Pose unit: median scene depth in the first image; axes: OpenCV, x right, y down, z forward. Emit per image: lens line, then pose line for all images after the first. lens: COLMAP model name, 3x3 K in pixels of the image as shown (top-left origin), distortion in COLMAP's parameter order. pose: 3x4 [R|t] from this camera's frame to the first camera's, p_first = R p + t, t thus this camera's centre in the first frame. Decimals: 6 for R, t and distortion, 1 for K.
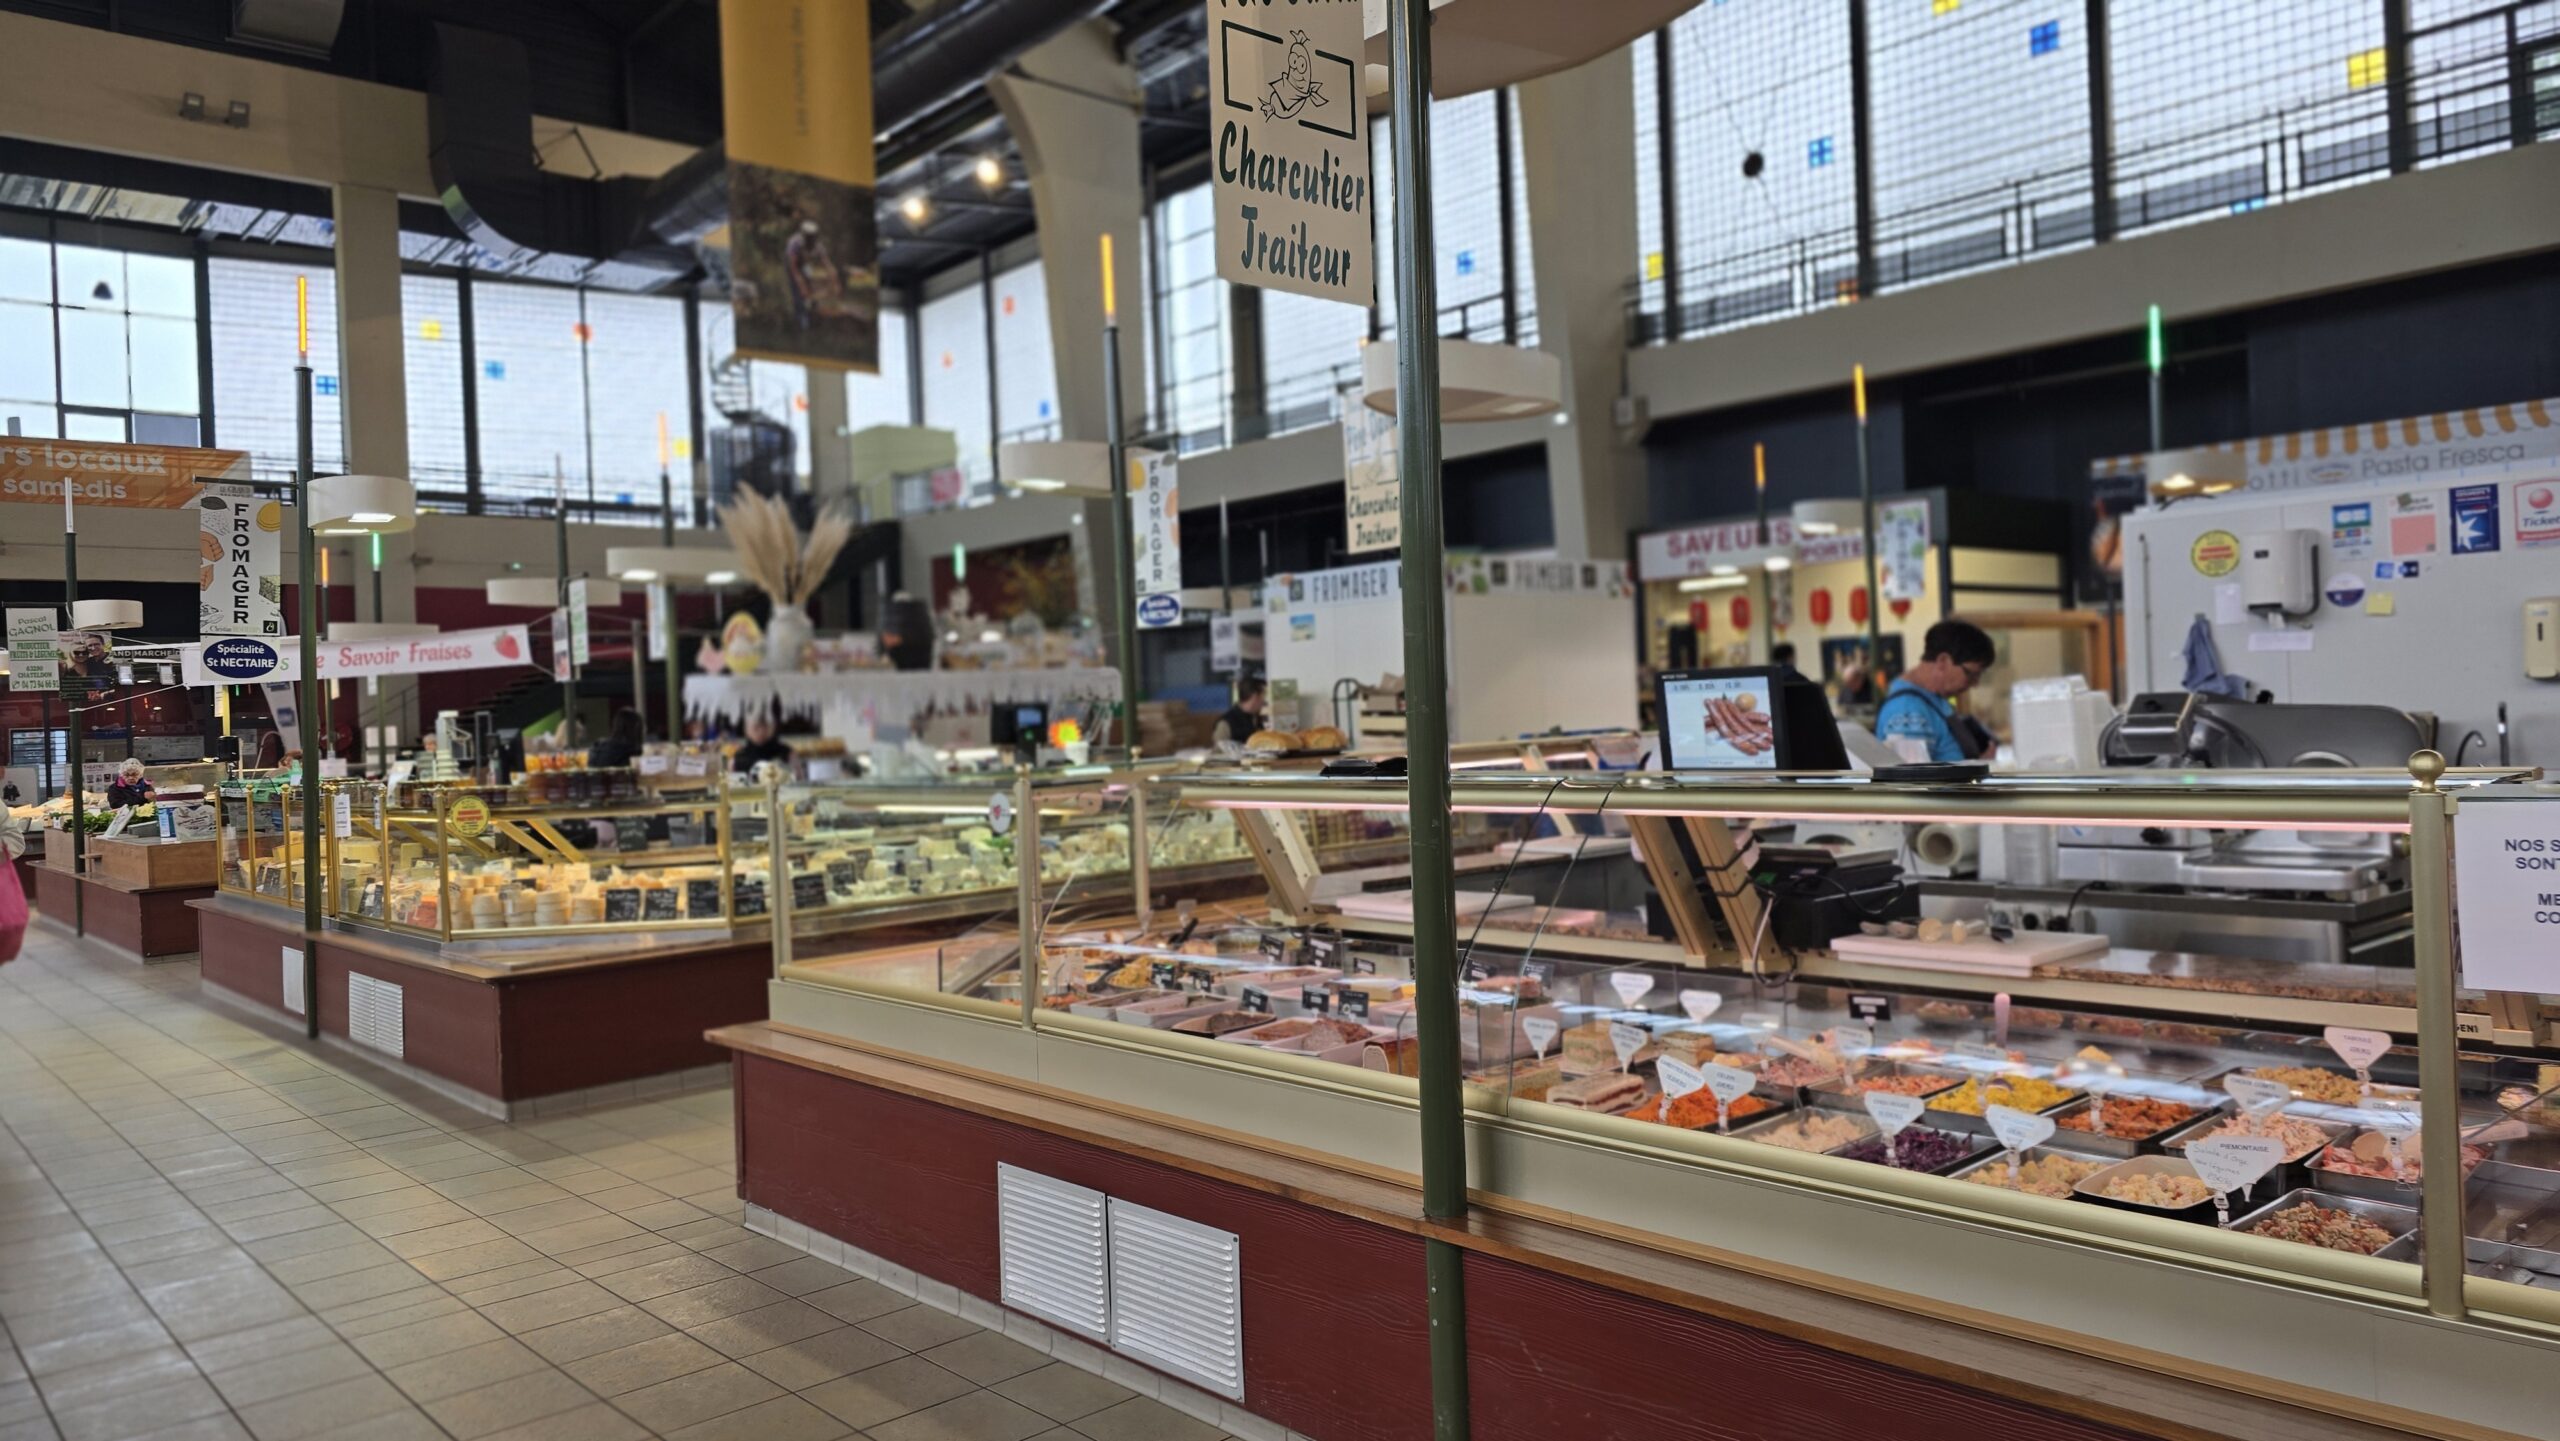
lens RADIAL K [[1717.5, 0, 1267.8], [0, 1717.5, 711.7], [0, 0, 1]] dist [0.054308, -0.000146]
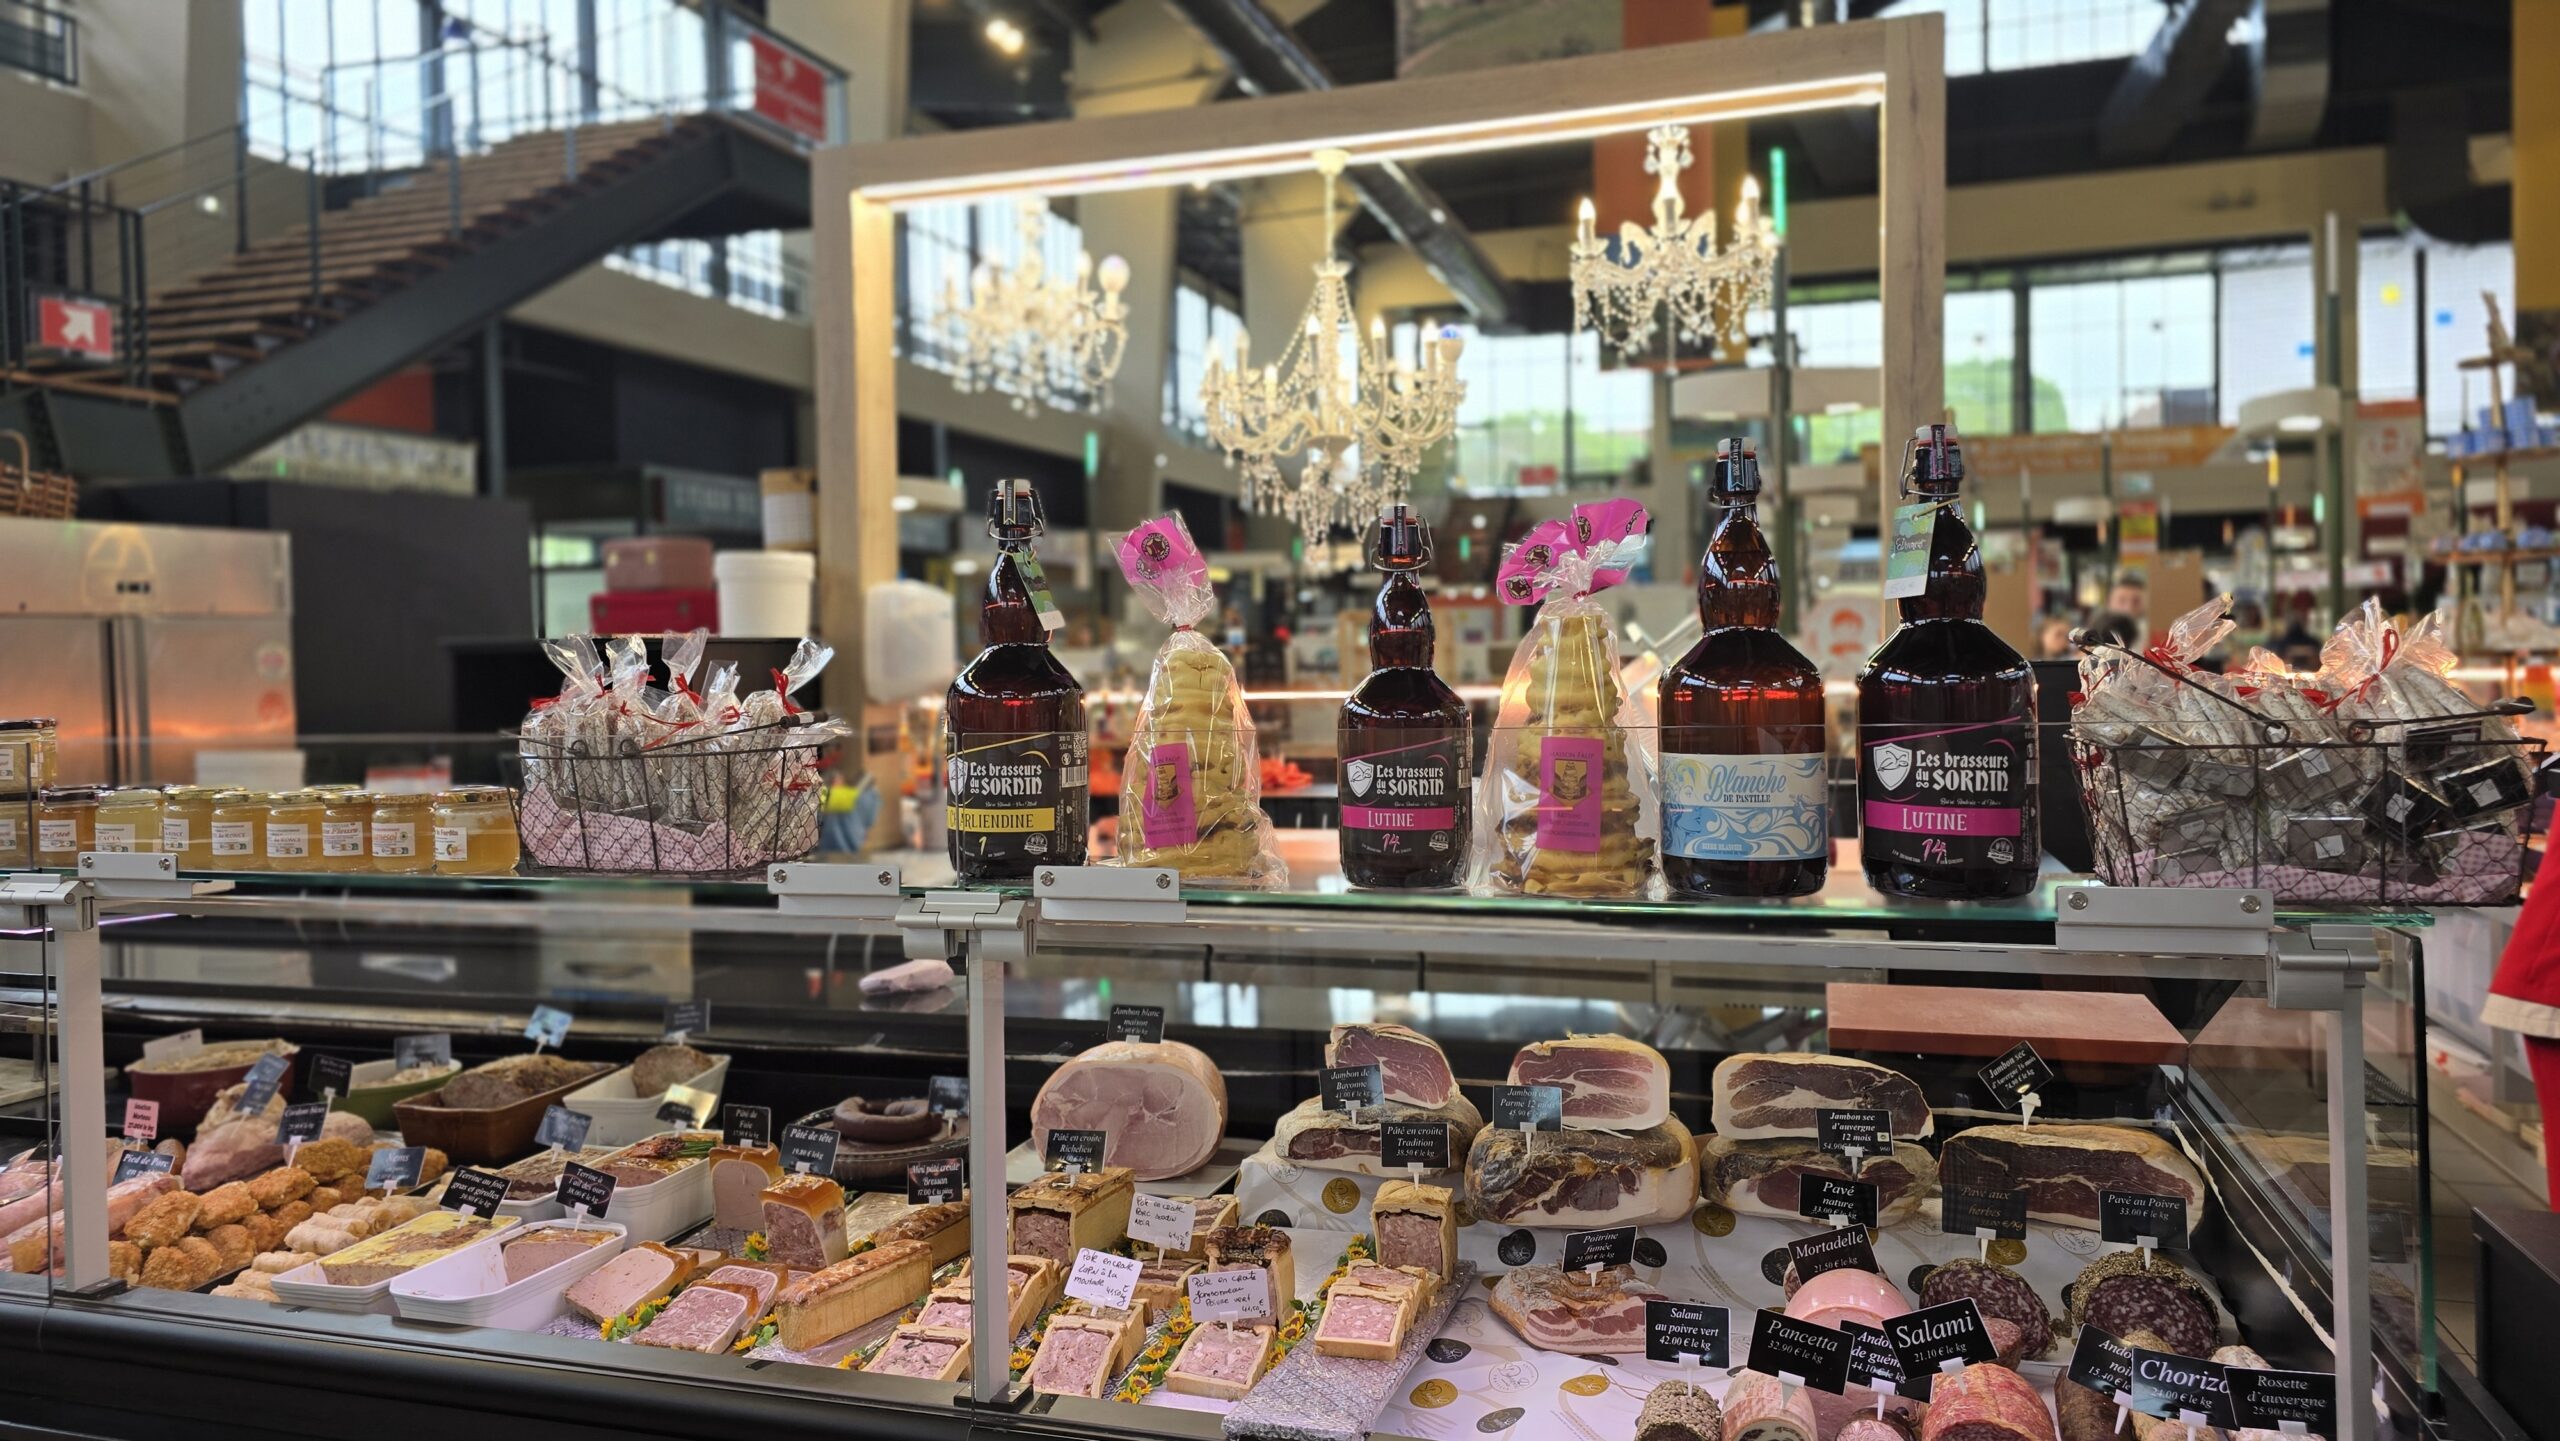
lens RADIAL K [[1717.5, 0, 1267.8], [0, 1717.5, 711.7], [0, 0, 1]] dist [0.054308, -0.000146]
pose [[0.511167, 0.065656, -0.856970, 0.268805], [-0.000556, 0.997103, 0.076060, -0.017445], [0.859481, -0.038403, 0.509722, -0.446028]]
